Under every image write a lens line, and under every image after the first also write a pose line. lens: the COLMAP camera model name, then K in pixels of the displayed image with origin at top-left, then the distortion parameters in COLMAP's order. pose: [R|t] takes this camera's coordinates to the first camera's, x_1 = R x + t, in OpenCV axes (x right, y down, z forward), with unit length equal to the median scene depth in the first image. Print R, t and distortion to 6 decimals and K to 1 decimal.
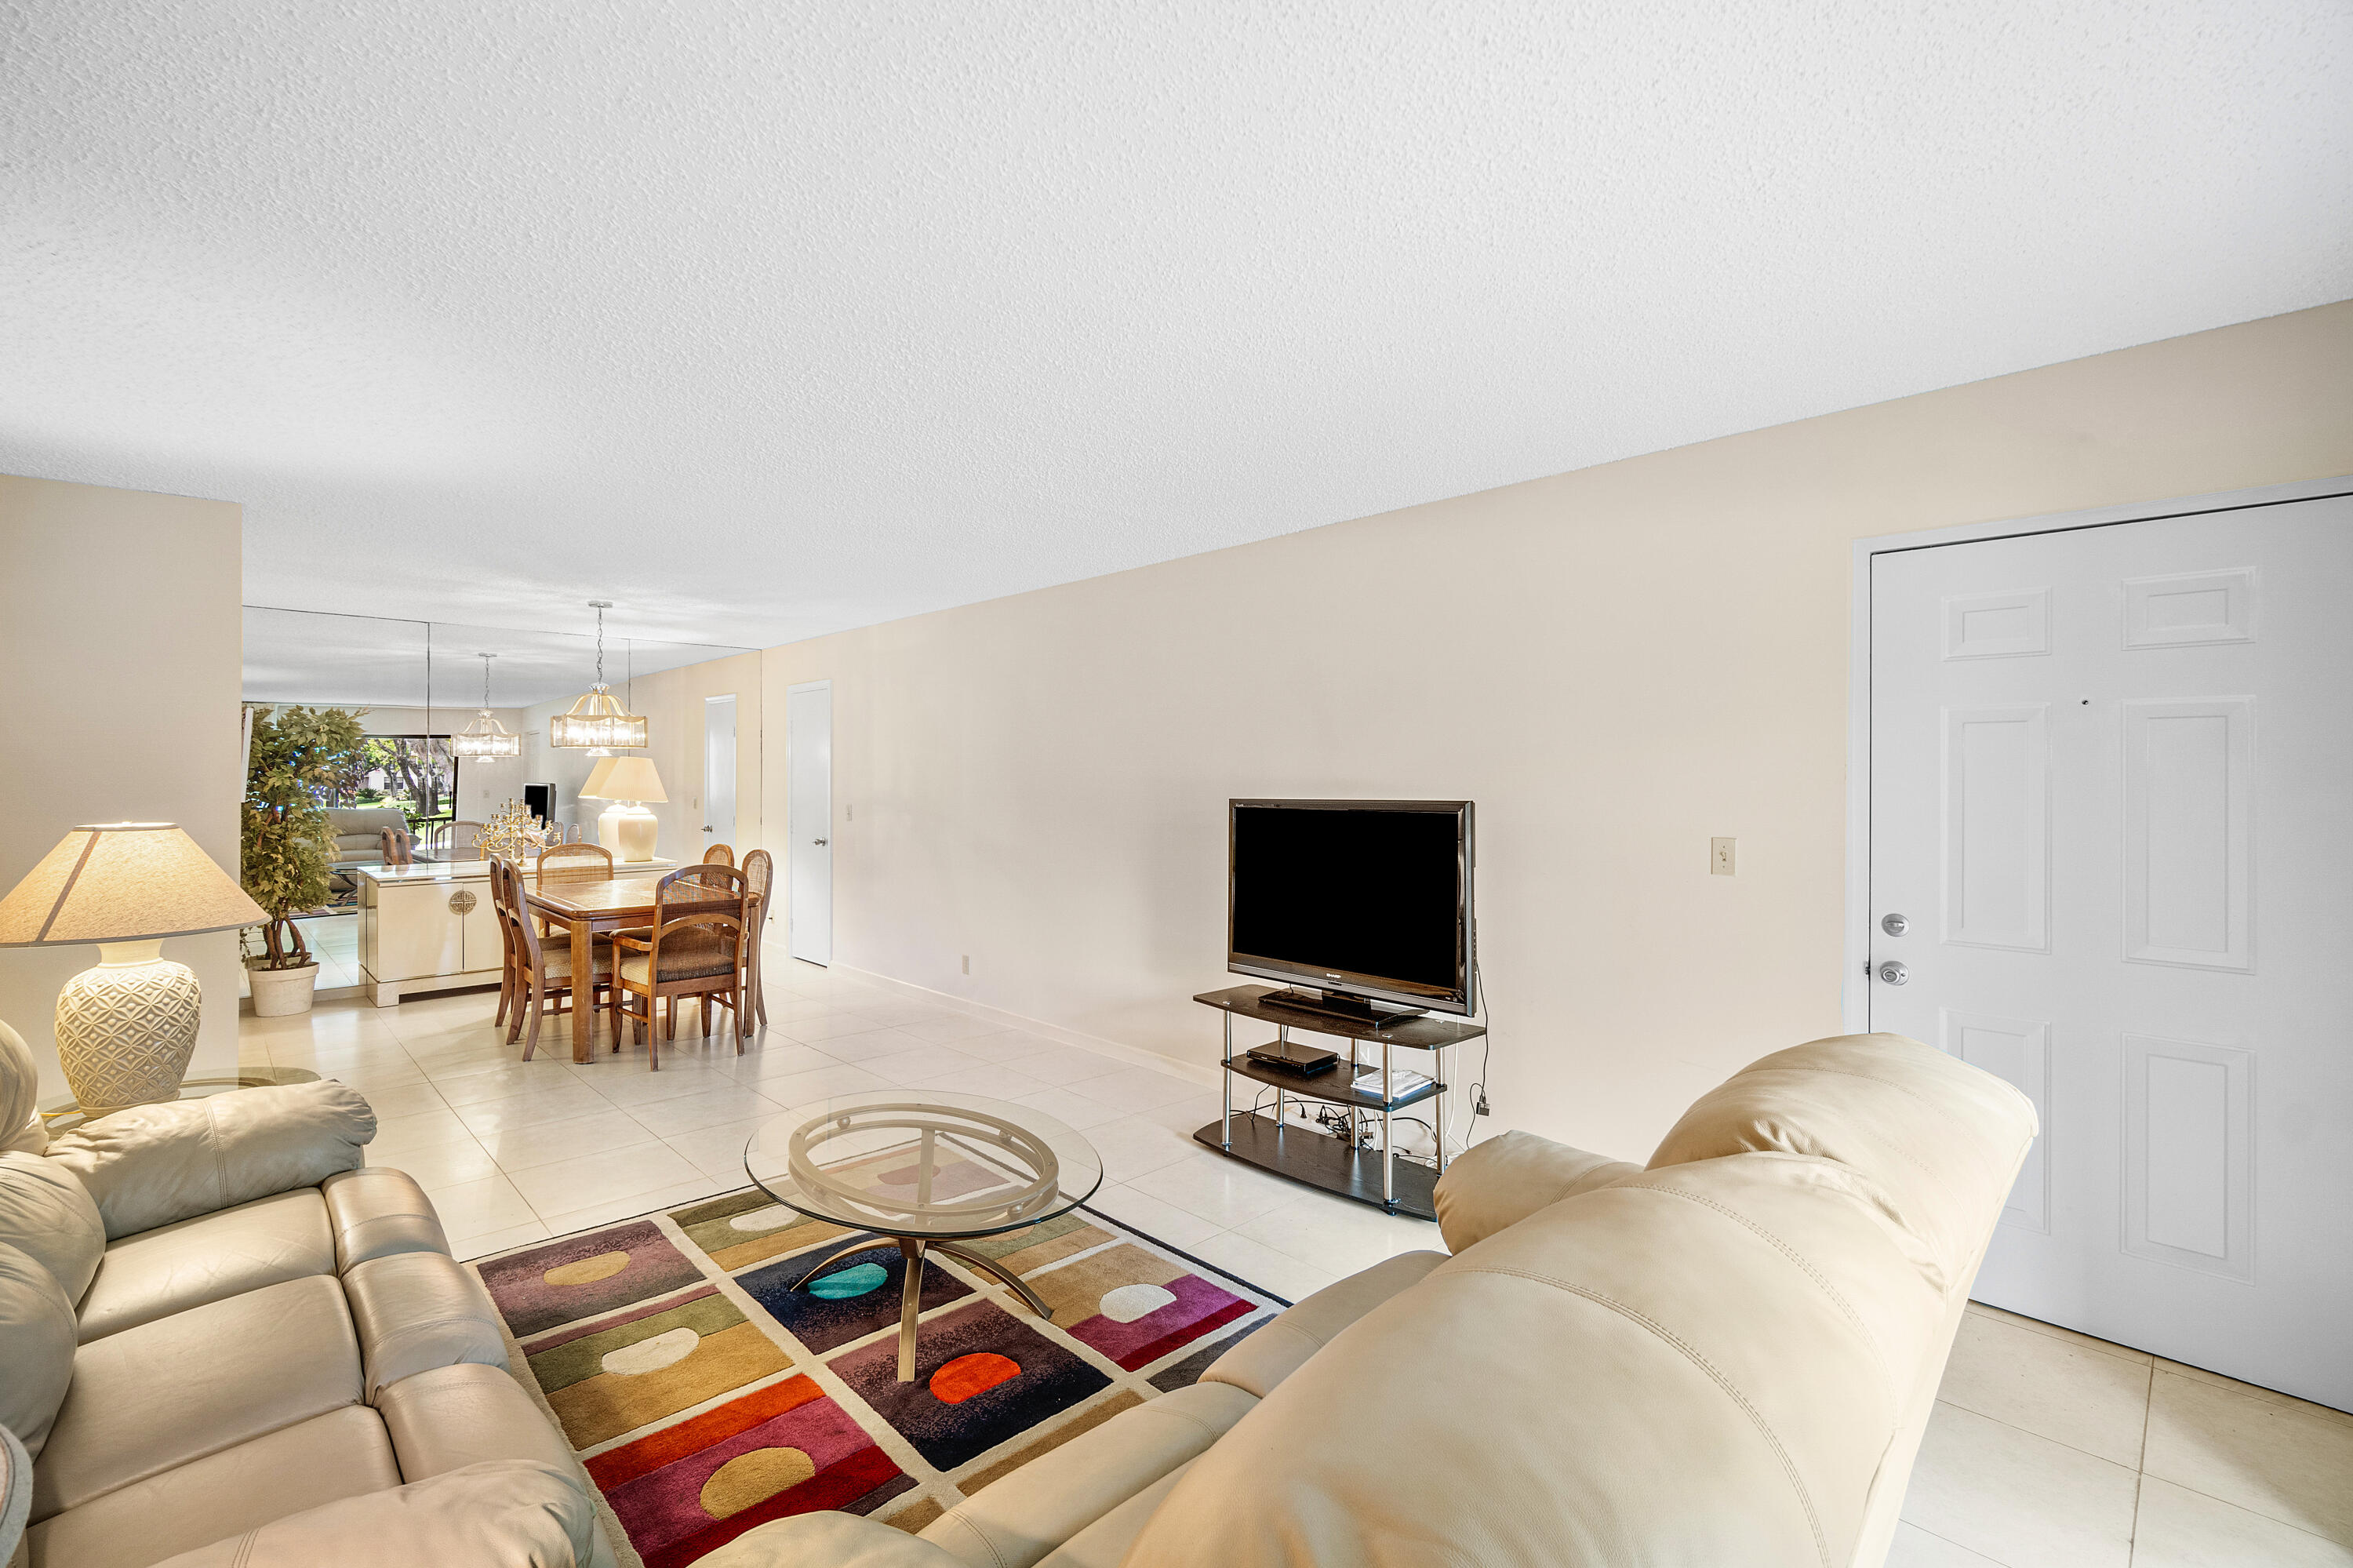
lens RADIAL K [[1029.9, 0, 1169.7], [0, 1029.9, 778.2], [0, 0, 1]] dist [-0.008643, 0.001694]
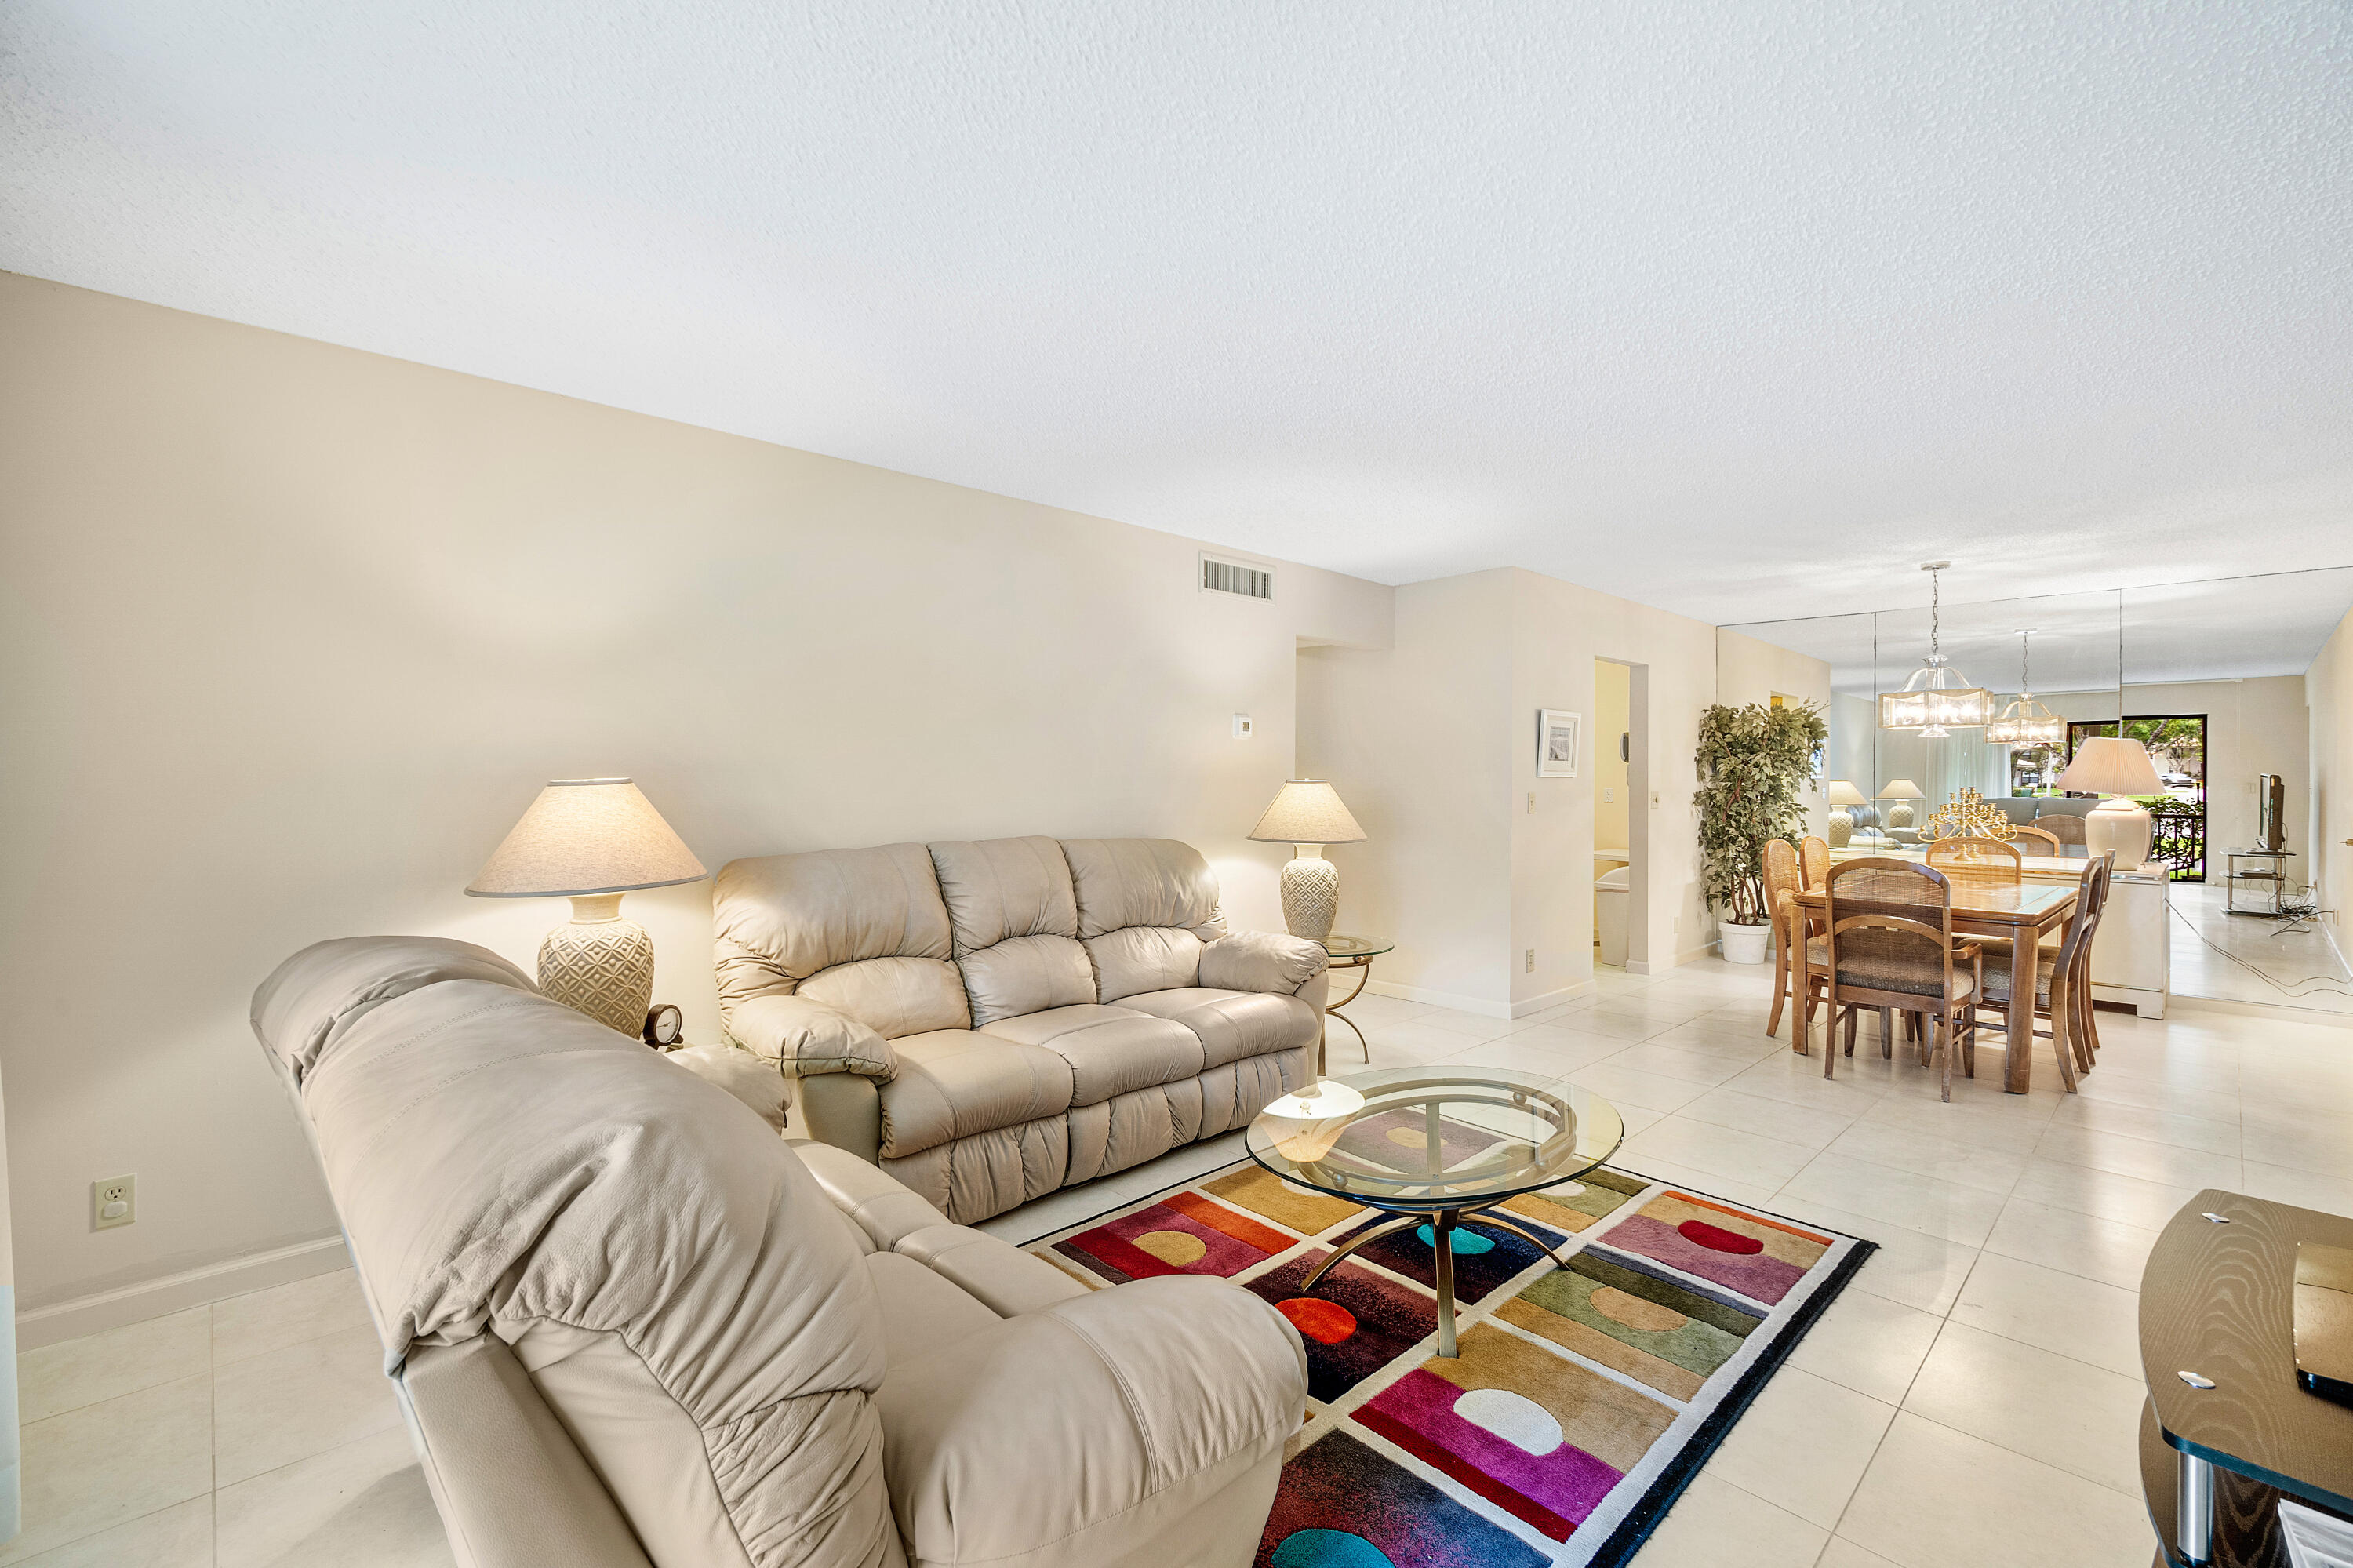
lens RADIAL K [[1029.9, 0, 1173.8], [0, 1029.9, 763.9], [0, 0, 1]] dist [-0.008643, 0.001694]
pose [[0.011116, -0.005159, -0.999925, 0.655918], [-0.014958, 0.999874, -0.005325, 0.031638], [0.999826, 0.015017, 0.011037, 0.668191]]
